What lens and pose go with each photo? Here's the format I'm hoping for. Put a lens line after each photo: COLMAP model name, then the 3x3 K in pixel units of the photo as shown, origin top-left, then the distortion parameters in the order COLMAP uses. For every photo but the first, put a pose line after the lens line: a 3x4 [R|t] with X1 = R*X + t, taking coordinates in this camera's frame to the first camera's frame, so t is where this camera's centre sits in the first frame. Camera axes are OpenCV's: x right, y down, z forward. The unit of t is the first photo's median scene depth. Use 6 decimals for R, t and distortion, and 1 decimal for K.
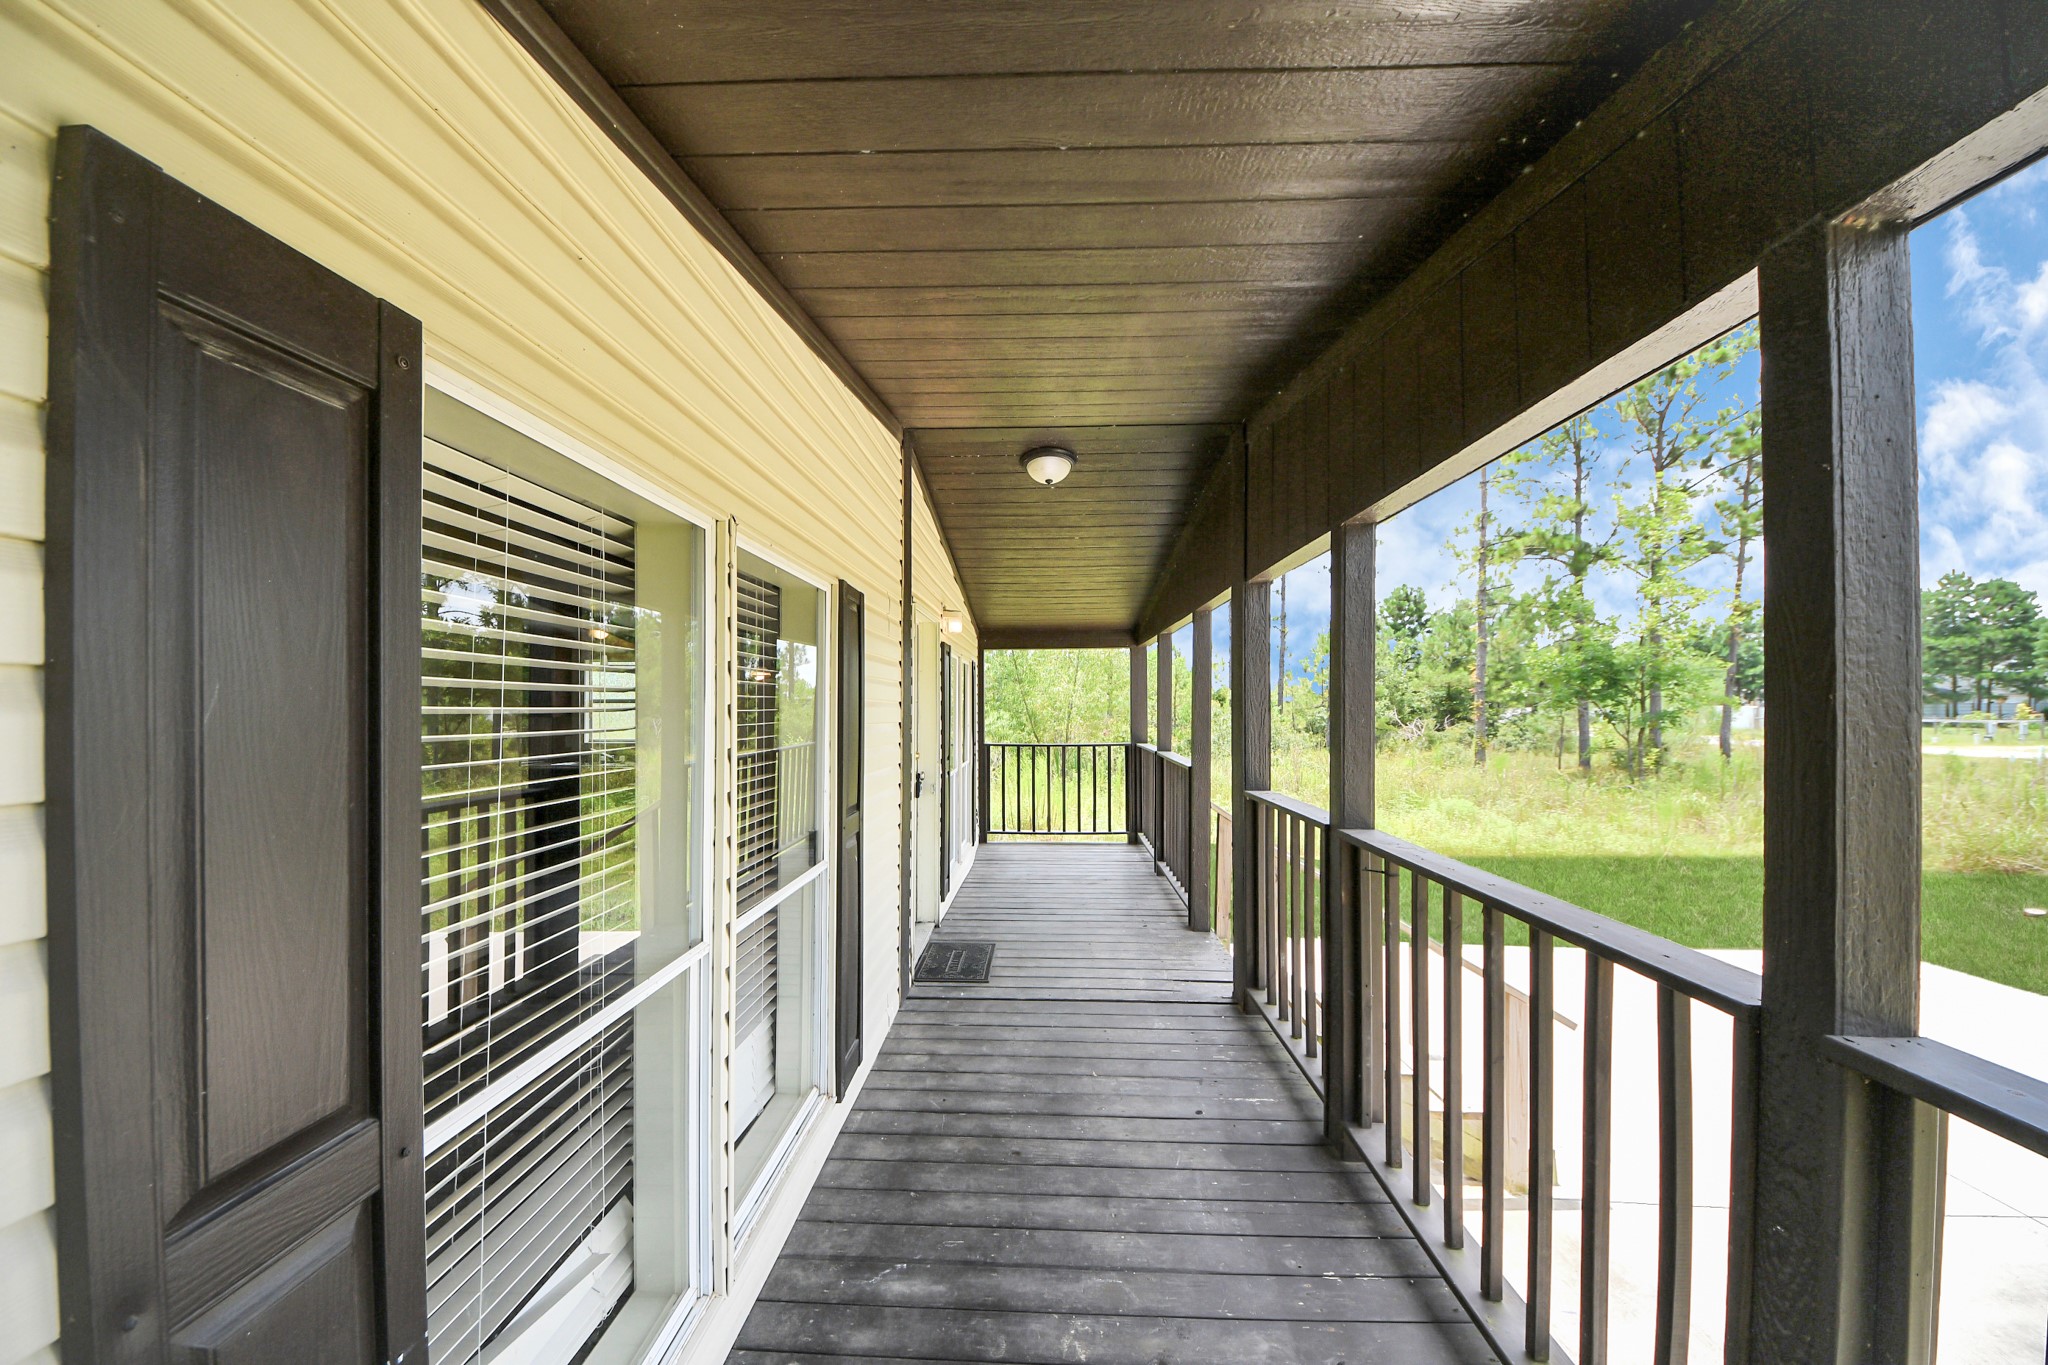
lens RADIAL K [[756.7, 0, 1020.9], [0, 756.7, 695.9], [0, 0, 1]] dist [0.041125, -0.022192]
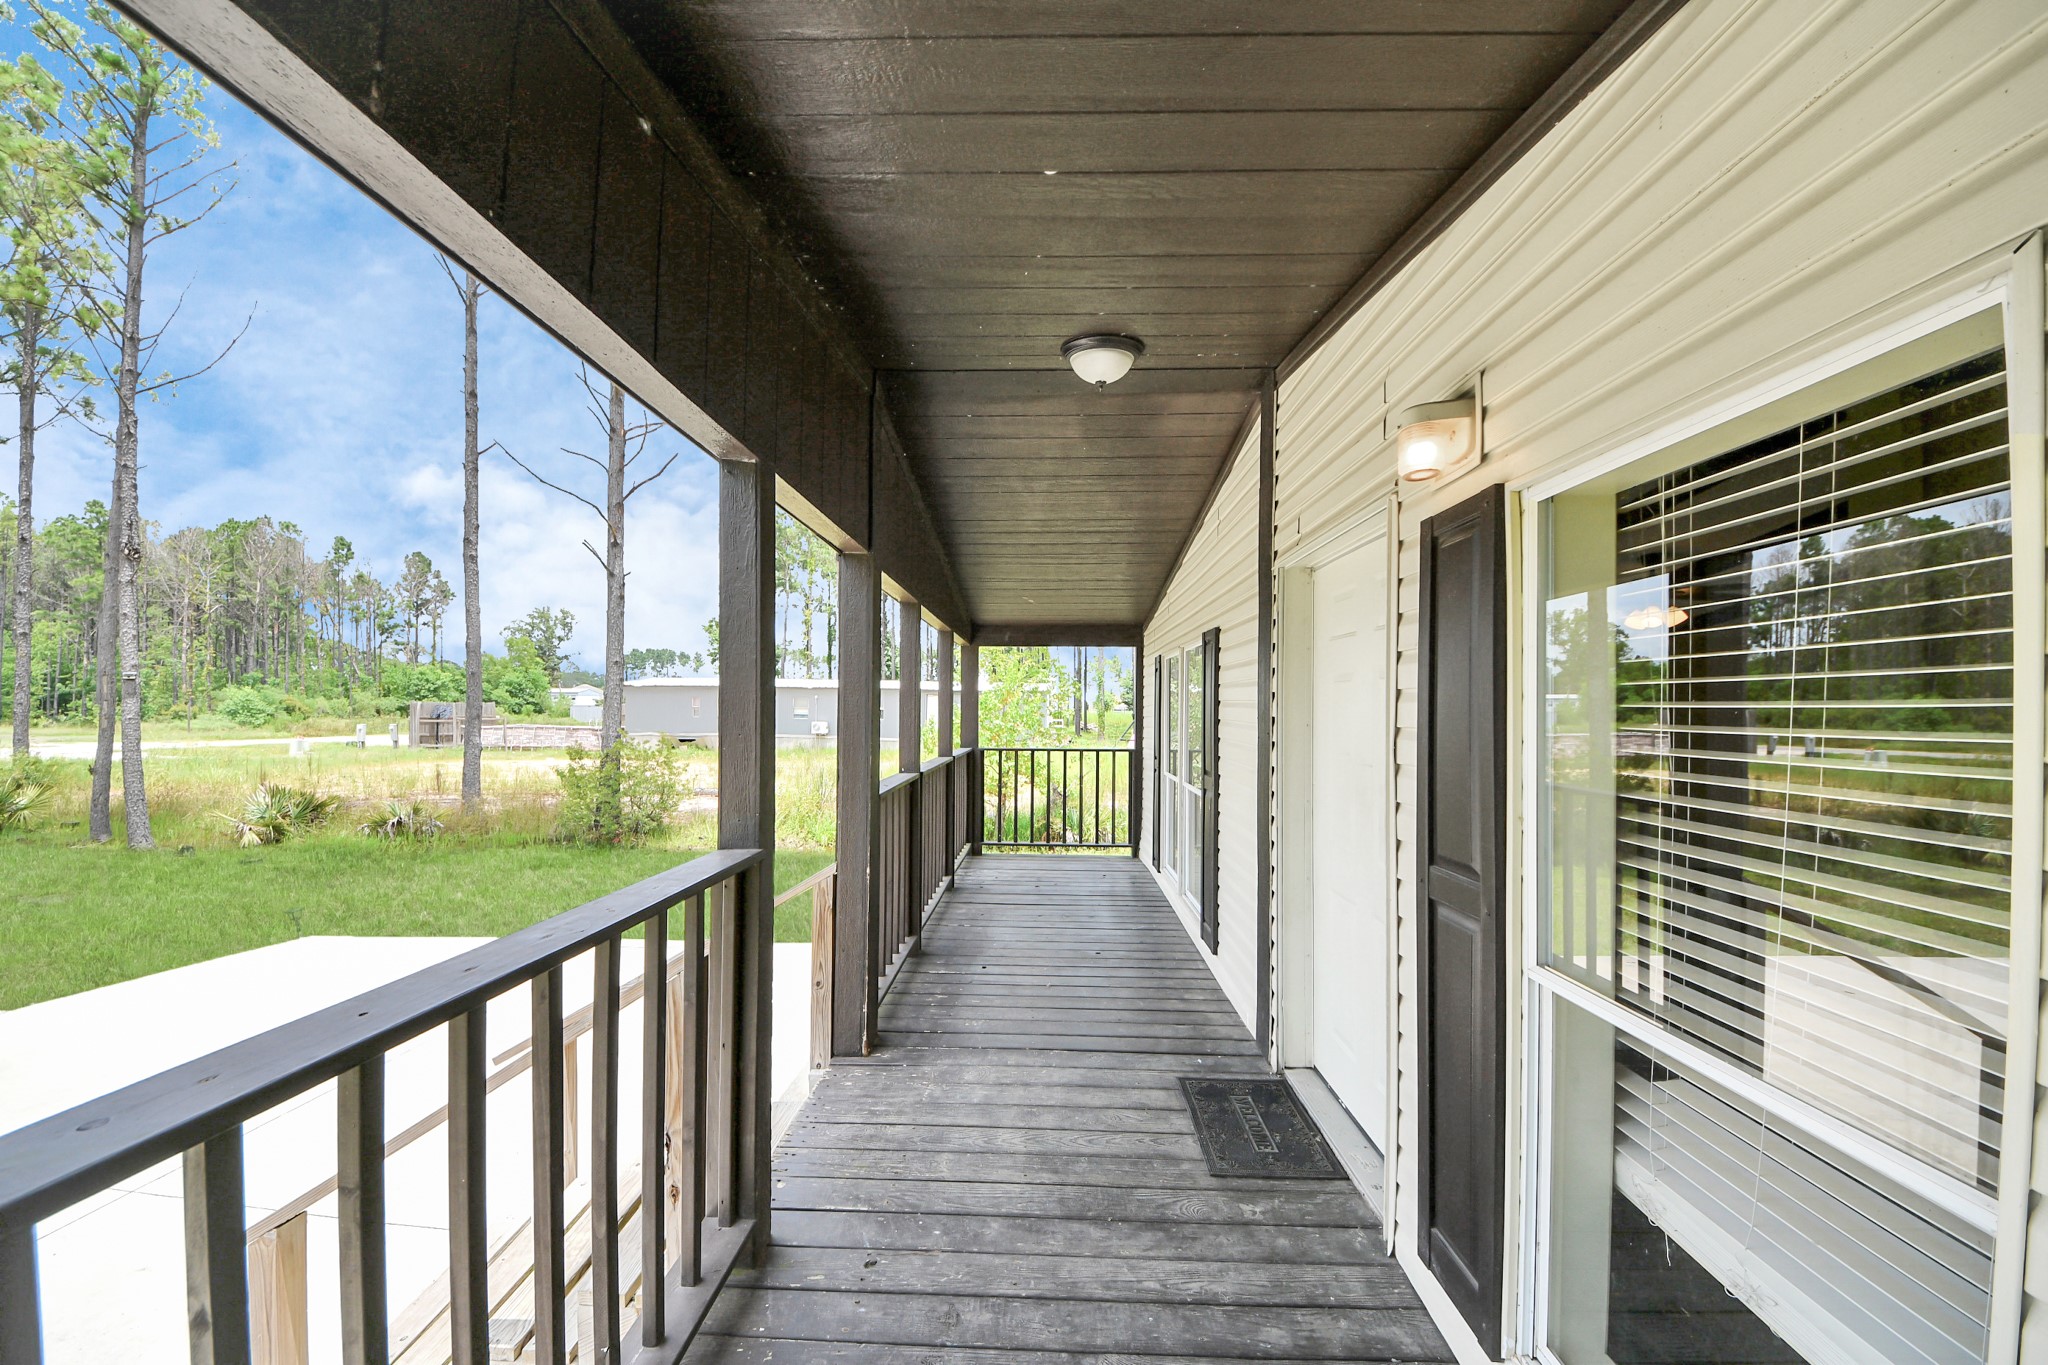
lens RADIAL K [[756.7, 0, 1020.9], [0, 756.7, 695.9], [0, 0, 1]] dist [0.041125, -0.022192]
pose [[-0.999981, -0.003882, -0.004854, 0.118995], [-0.003811, 0.999888, -0.014454, 0.004202], [0.004910, -0.014435, -0.999884, 1.784050]]
